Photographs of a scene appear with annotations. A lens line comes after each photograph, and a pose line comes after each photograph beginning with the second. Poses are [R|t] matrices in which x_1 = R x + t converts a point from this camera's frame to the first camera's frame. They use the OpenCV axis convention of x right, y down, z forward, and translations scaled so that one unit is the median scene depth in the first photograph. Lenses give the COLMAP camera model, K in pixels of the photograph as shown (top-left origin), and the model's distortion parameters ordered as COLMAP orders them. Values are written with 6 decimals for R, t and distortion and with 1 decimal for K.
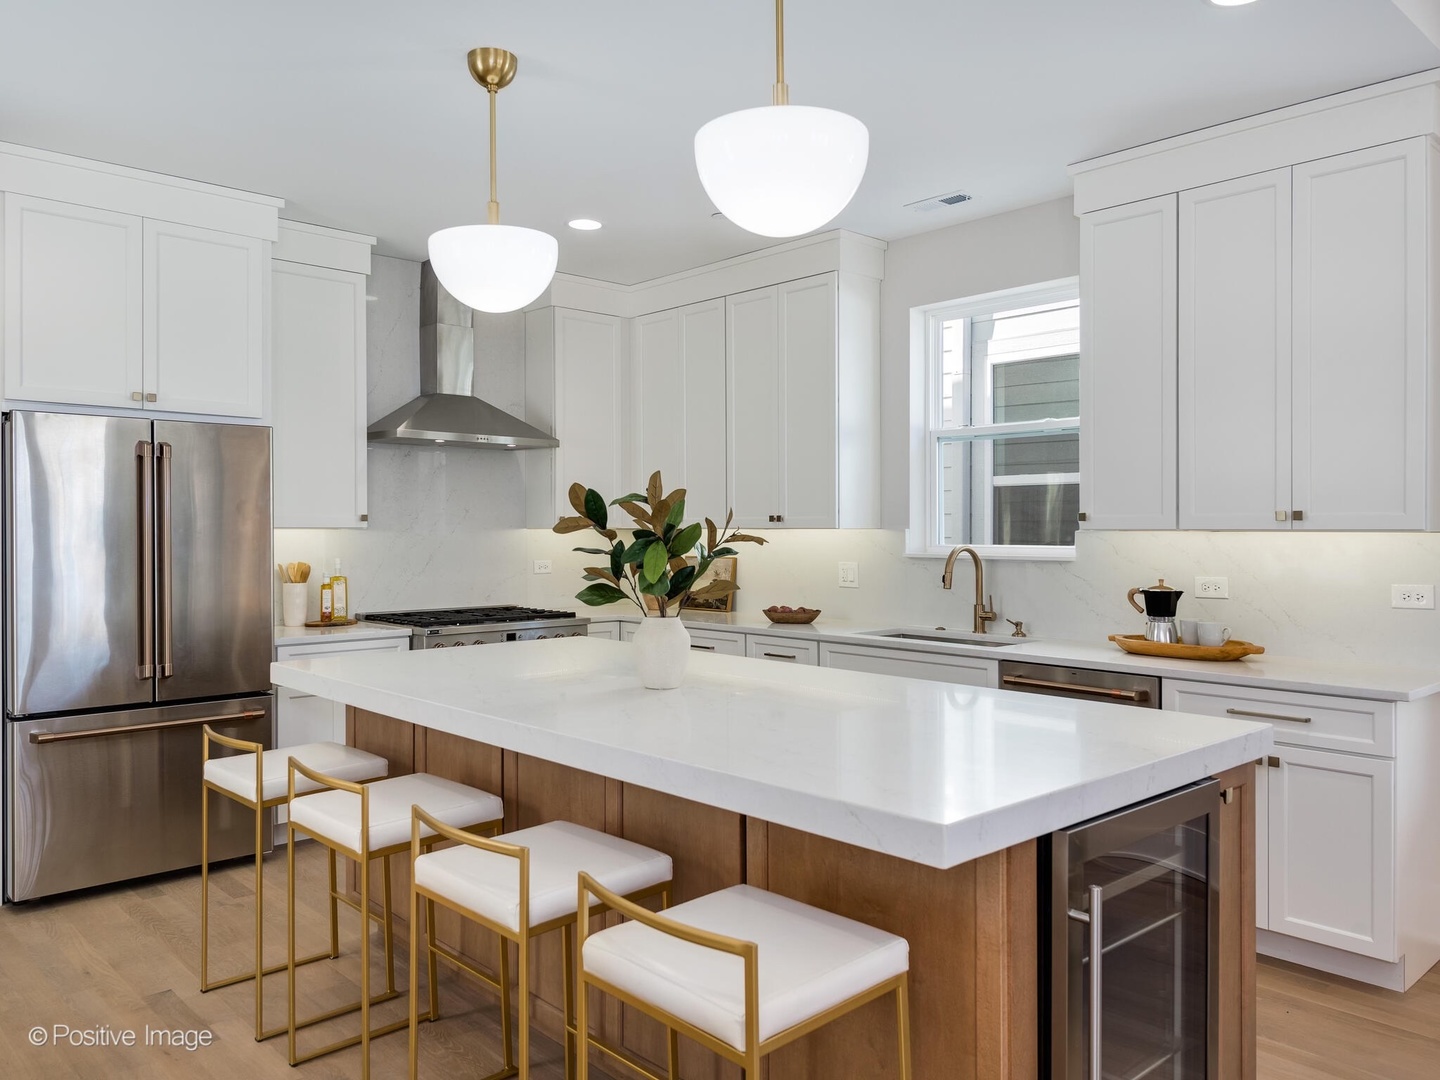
lens RADIAL K [[1114.2, 0, 714.4], [0, 1114.2, 533.4], [0, 0, 1]] dist [0.058469, 0.002830]
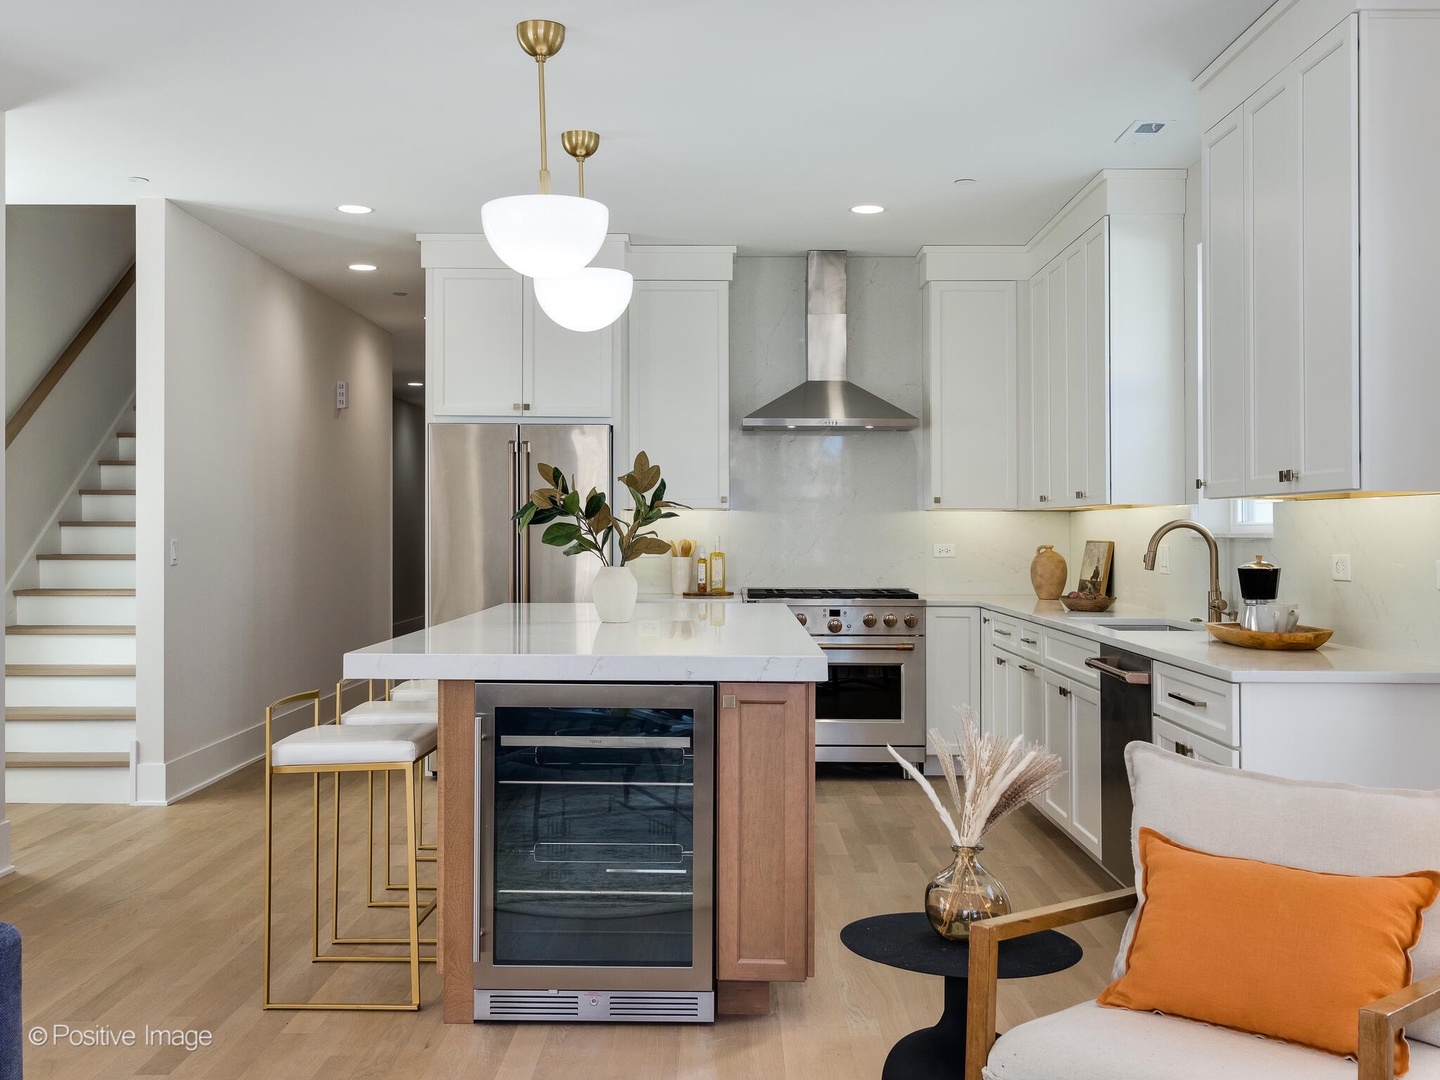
lens RADIAL K [[1511.4, 0, 718.5], [0, 1511.4, 537.8], [0, 0, 1]] dist [-0.008072, 0.000000]
pose [[0.734139, 0.006038, -0.678973, 0.712225], [-0.008270, 0.999966, -0.000050, 0.024730], [0.678949, 0.005652, 0.734163, -0.105818]]
